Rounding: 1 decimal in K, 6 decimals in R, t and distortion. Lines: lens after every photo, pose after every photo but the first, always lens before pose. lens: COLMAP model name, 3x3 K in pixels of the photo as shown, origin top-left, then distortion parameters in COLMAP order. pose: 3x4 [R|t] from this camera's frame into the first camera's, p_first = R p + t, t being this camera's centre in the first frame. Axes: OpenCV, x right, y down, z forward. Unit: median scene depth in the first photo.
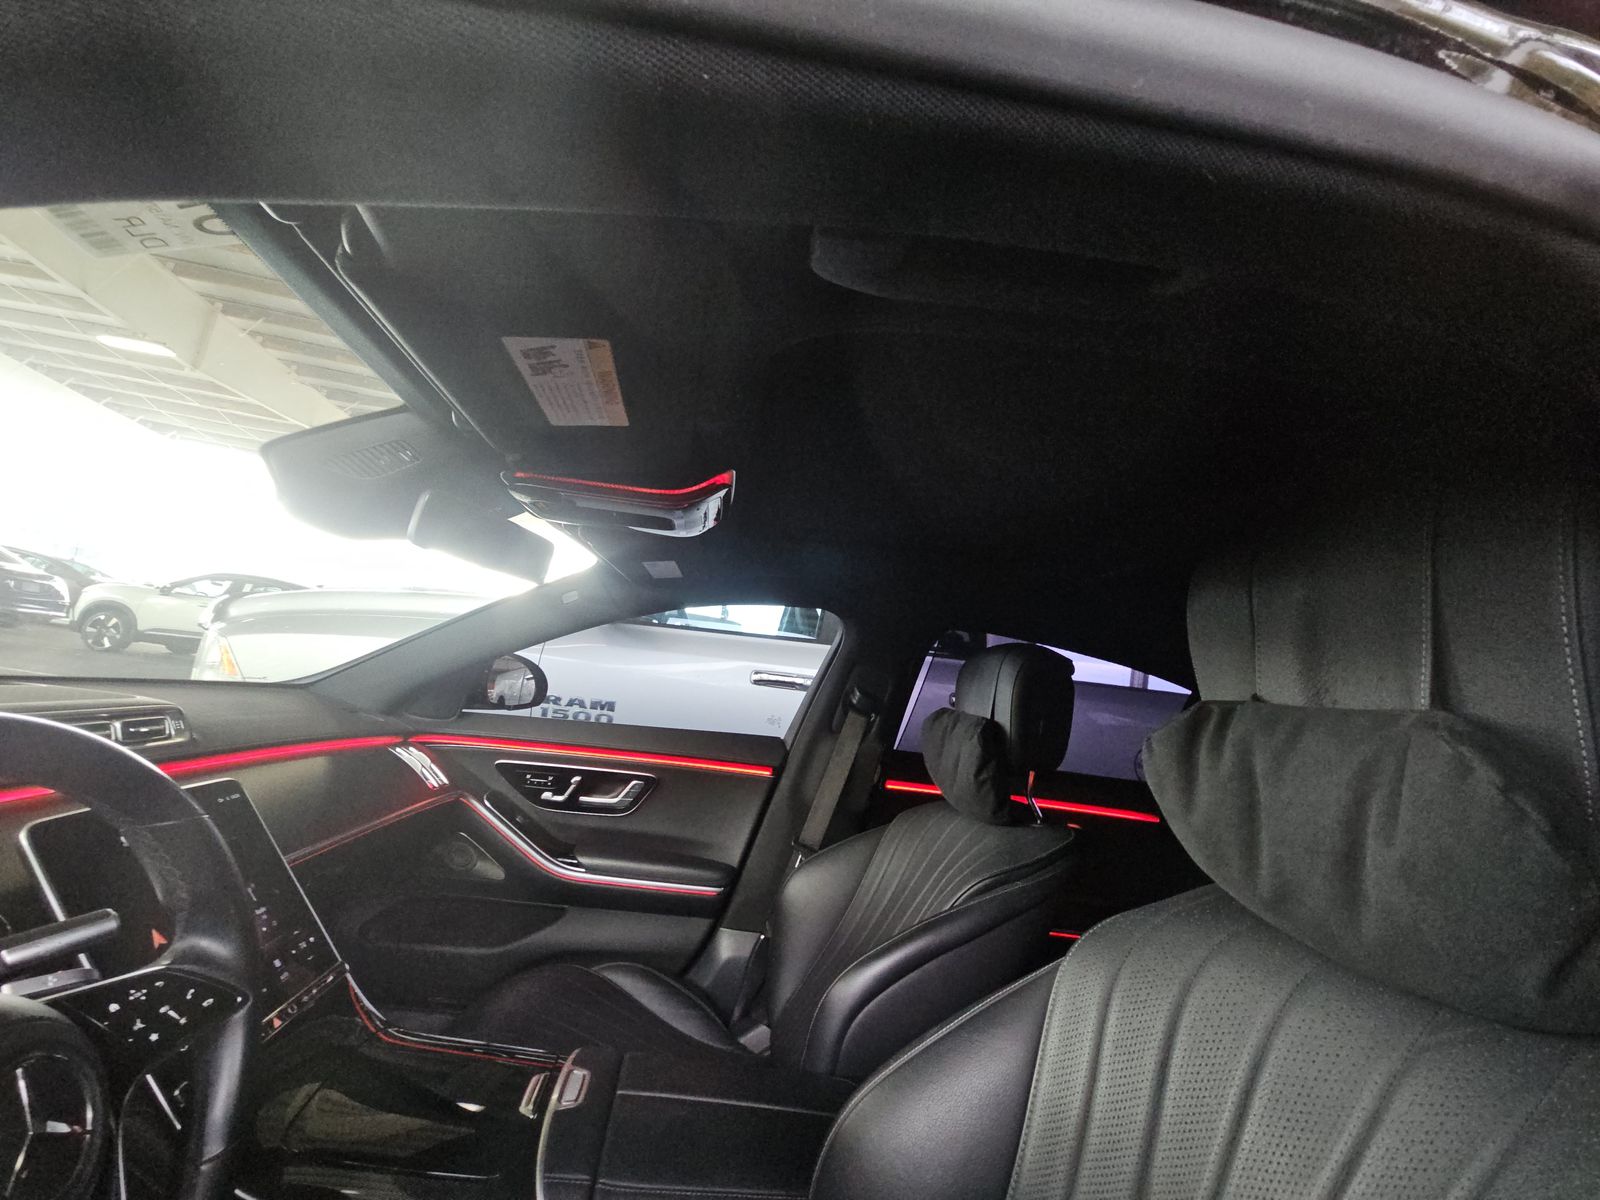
lens RADIAL K [[648.0, 0, 799.8], [0, 648.0, 596.5], [0, 0, 1]] dist [0.009513, -0.007464]
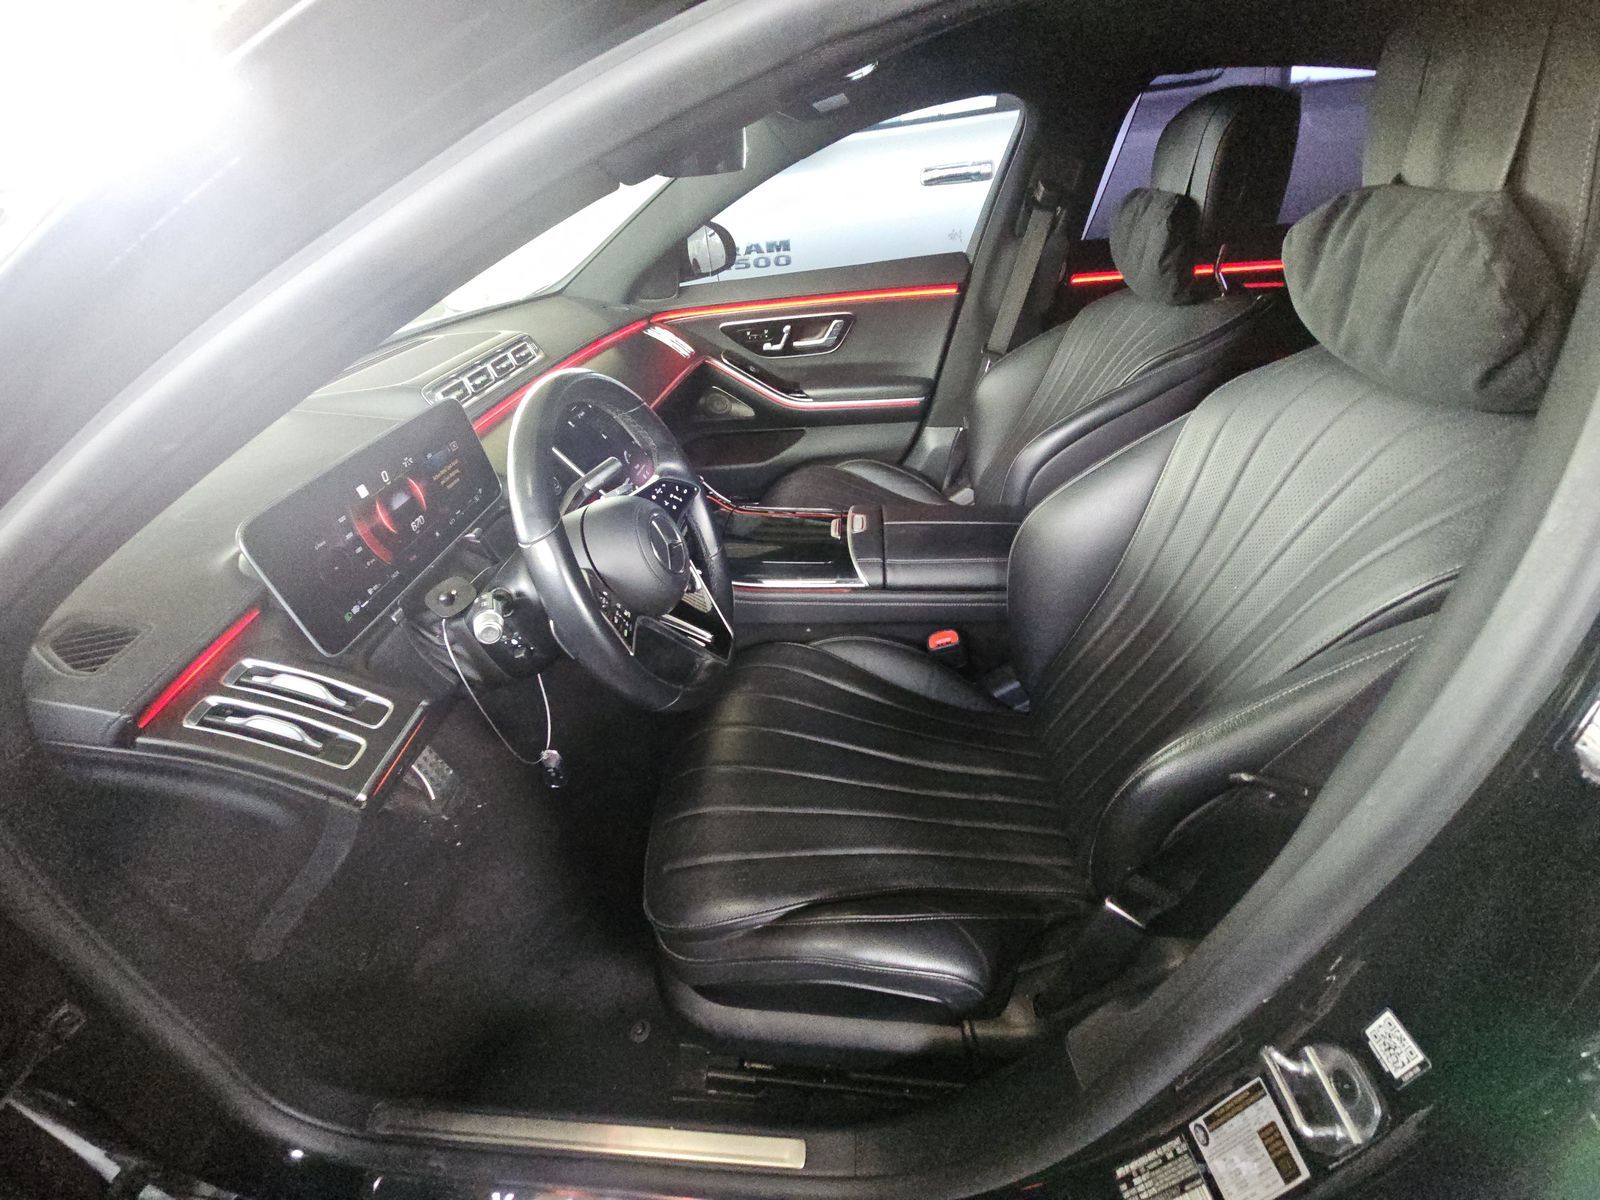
lens RADIAL K [[648.0, 0, 799.8], [0, 648.0, 596.5], [0, 0, 1]] dist [0.009513, -0.007464]
pose [[0.954812, -0.057763, -0.291543, -0.008774], [0.235274, 0.746278, 0.622668, -0.087572], [0.181605, -0.663124, 0.726145, -0.180534]]
